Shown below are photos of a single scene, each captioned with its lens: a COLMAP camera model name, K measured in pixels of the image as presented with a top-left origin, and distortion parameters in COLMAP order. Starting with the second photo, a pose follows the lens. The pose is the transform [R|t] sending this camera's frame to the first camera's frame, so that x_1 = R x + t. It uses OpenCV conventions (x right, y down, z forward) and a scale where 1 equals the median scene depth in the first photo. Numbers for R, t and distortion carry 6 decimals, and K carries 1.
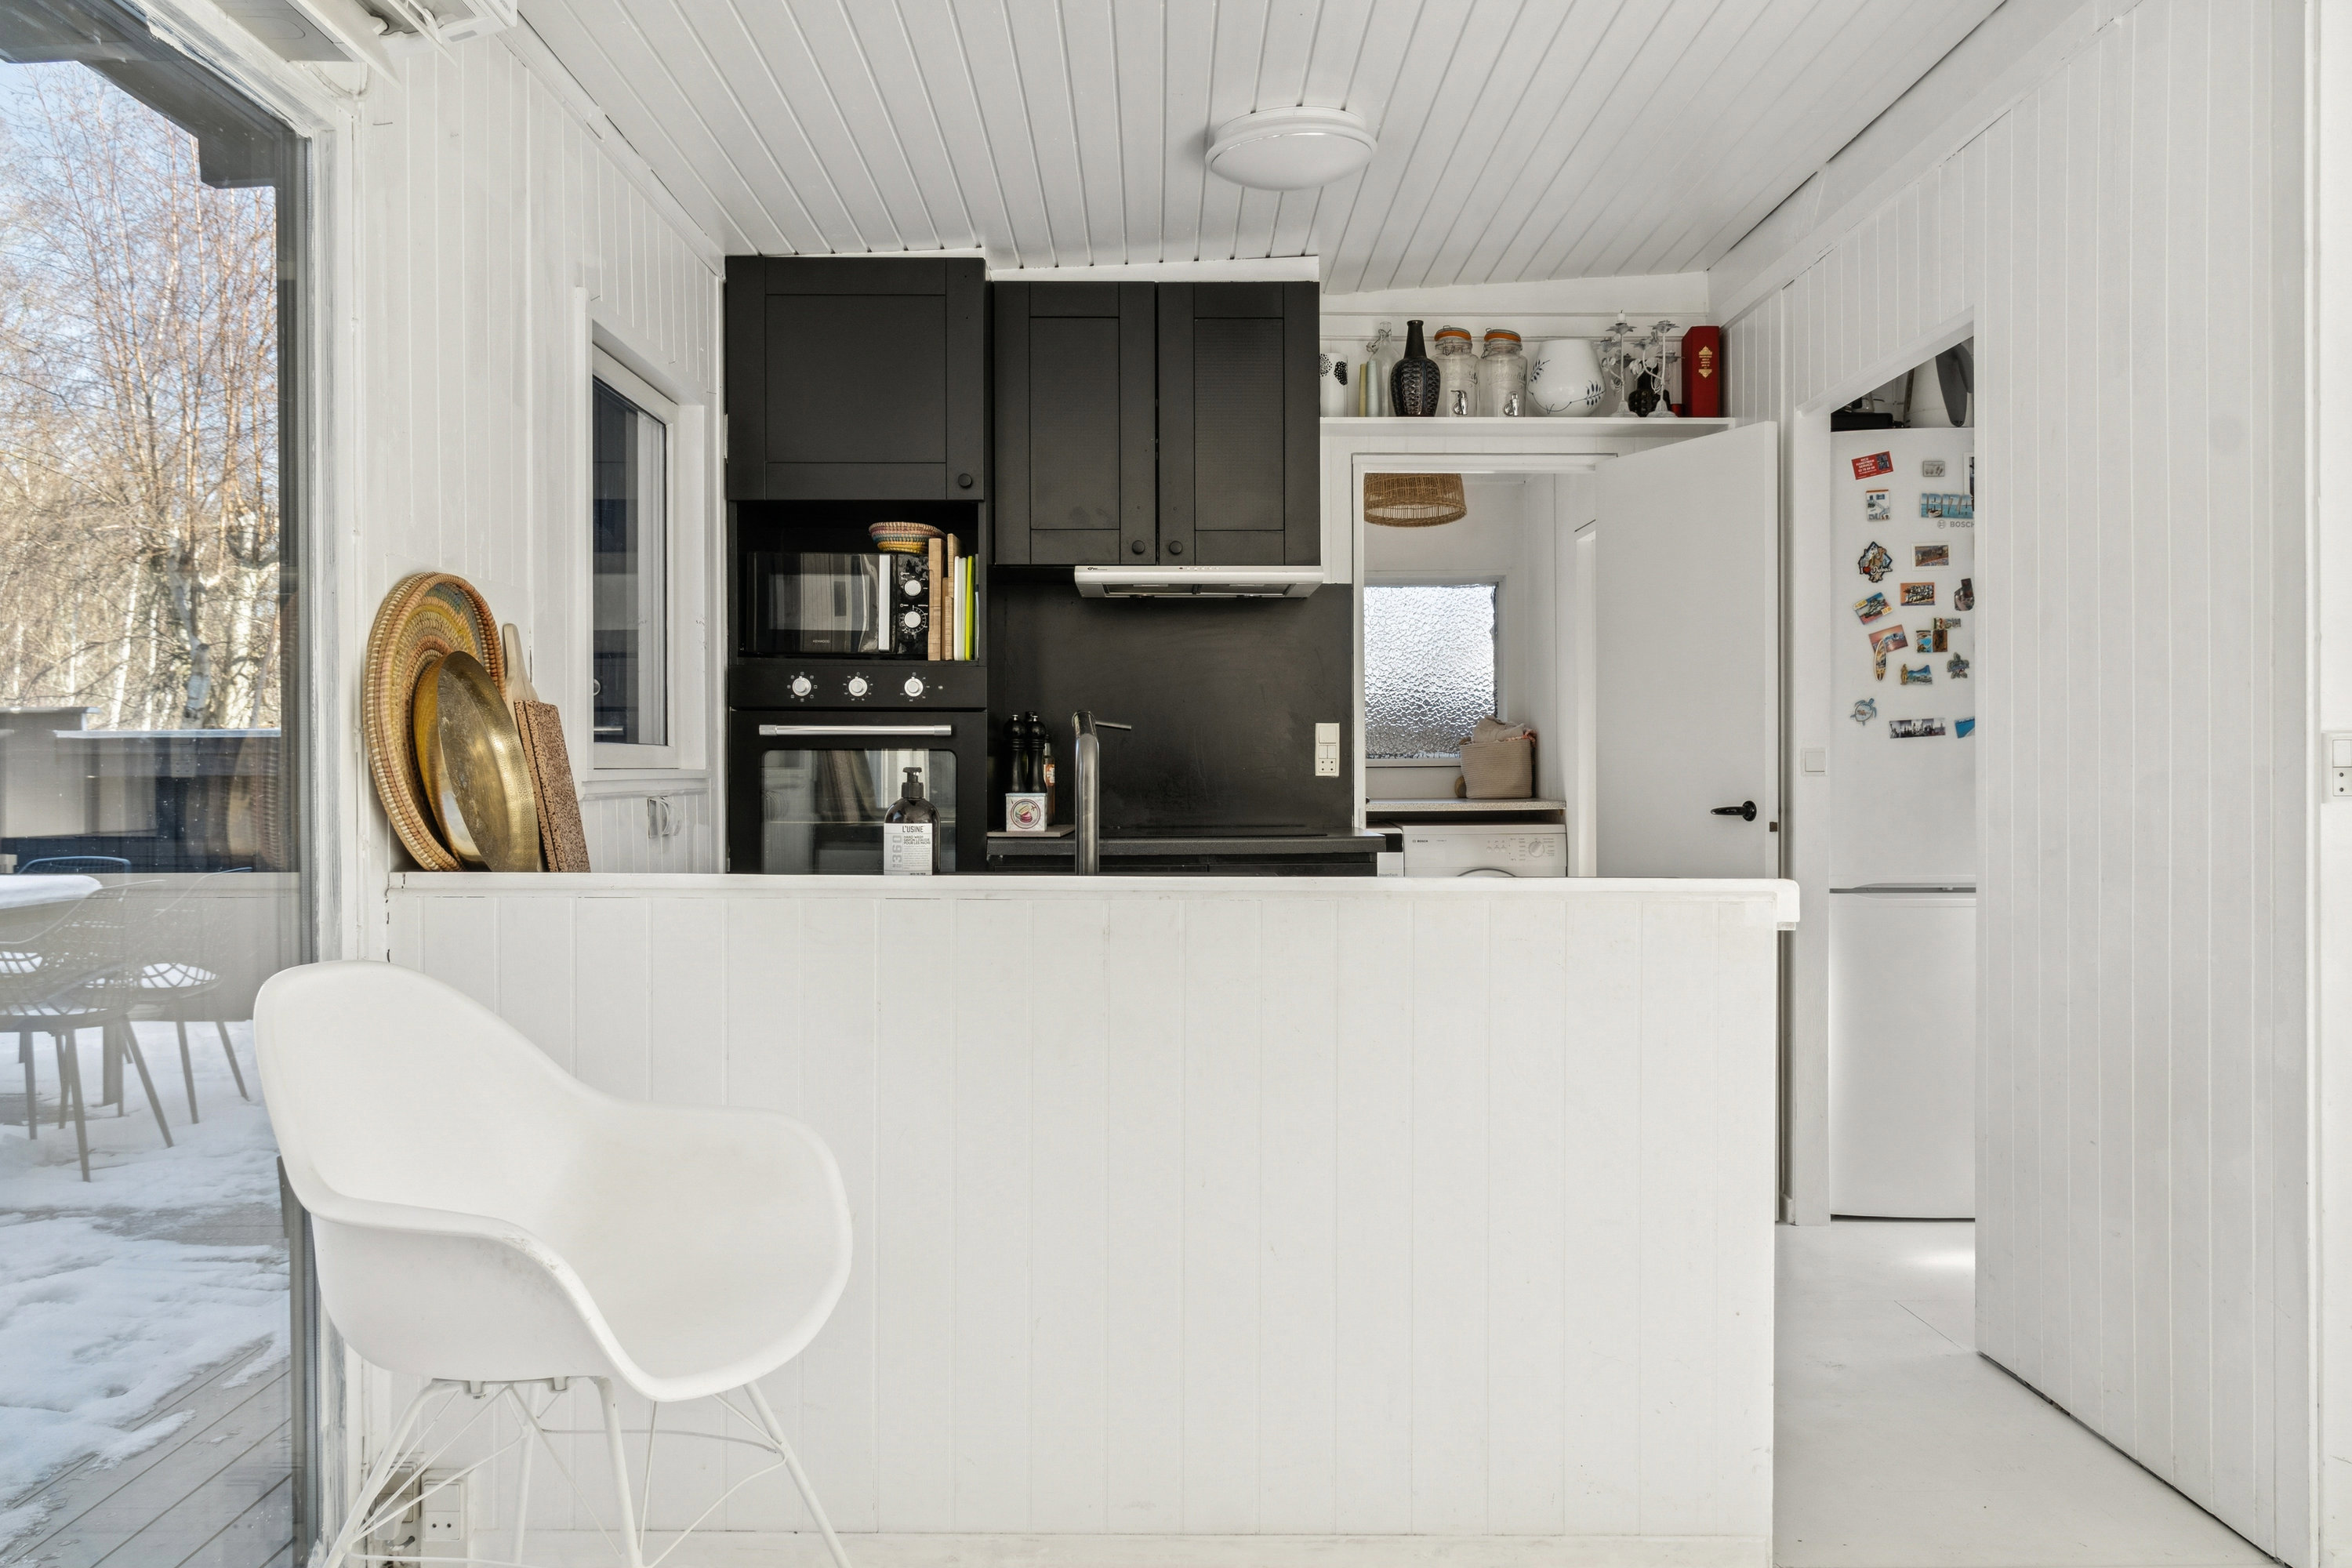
lens RADIAL K [[1833.6, 0, 1172.5], [0, 1833.6, 781.8], [0, 0, 1]] dist [-0.002623, -0.000812]
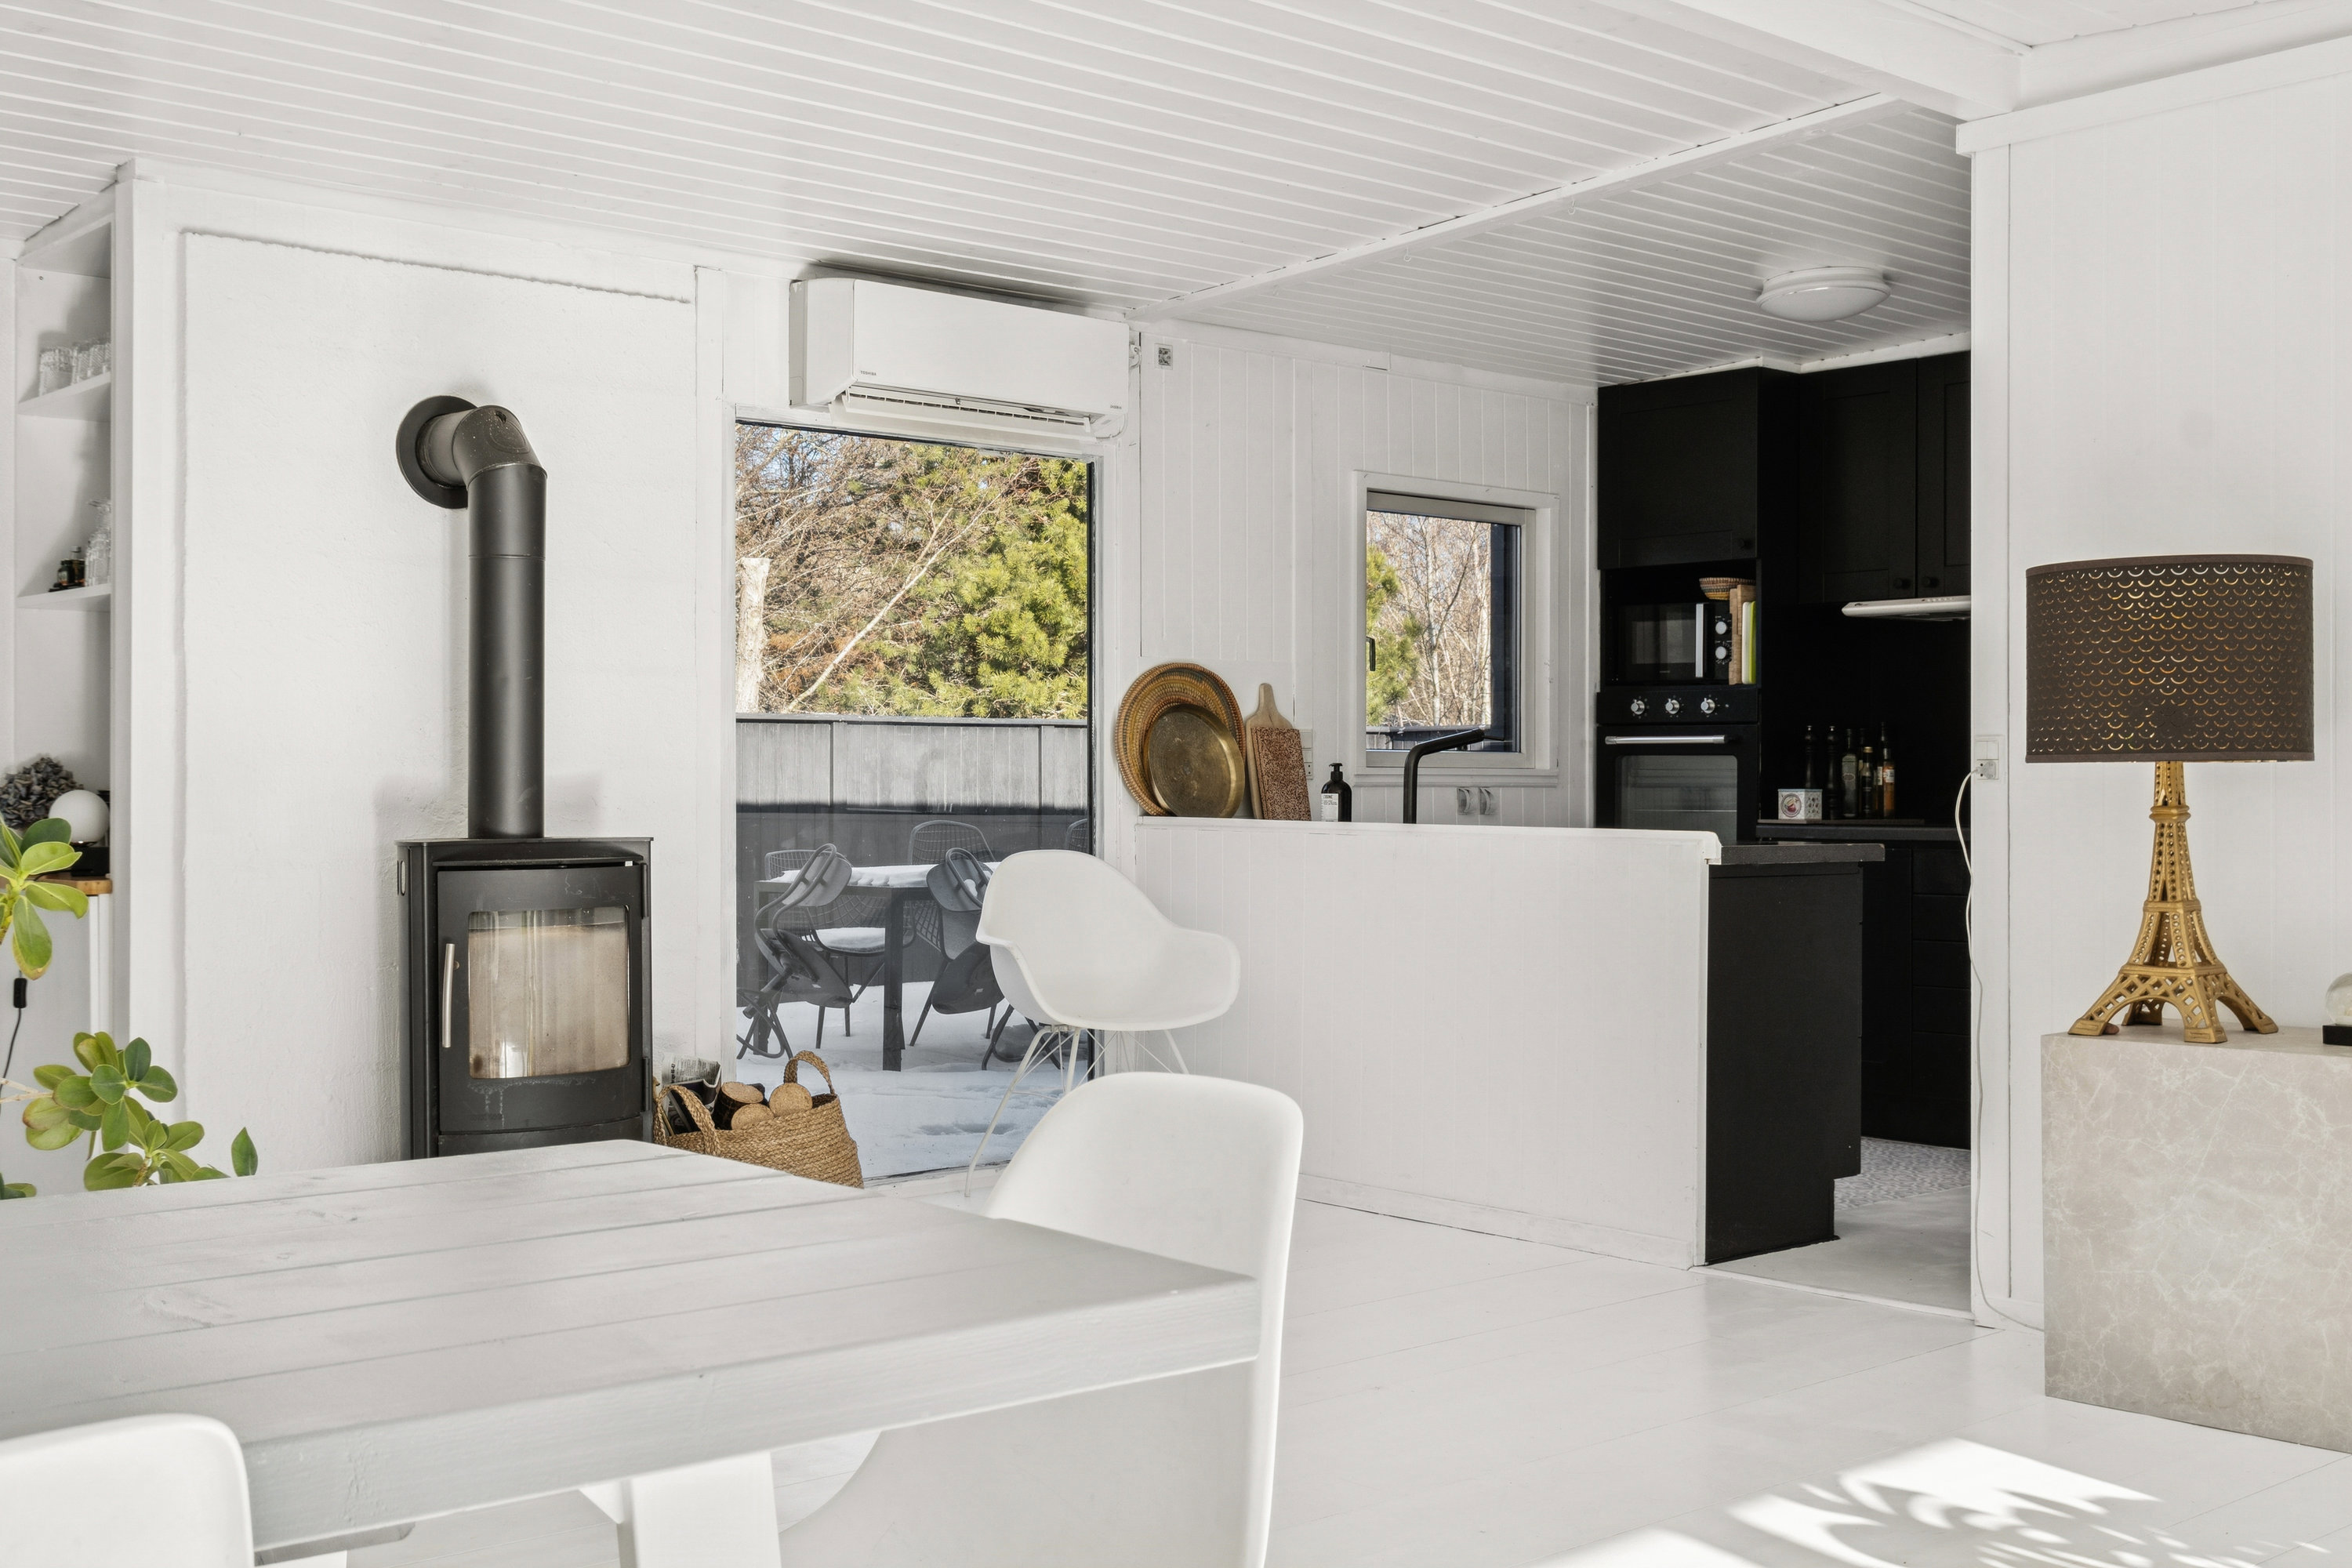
lens RADIAL K [[2488.7, 0, 1176.7], [0, 2488.7, 784.3], [0, 0, 1]] dist [0.007091, 0.000000]
pose [[0.642052, 0.003861, -0.766651, 0.965227], [-0.010429, 0.999939, -0.003698, 0.014017], [0.766590, 0.010370, 0.642053, -0.413158]]
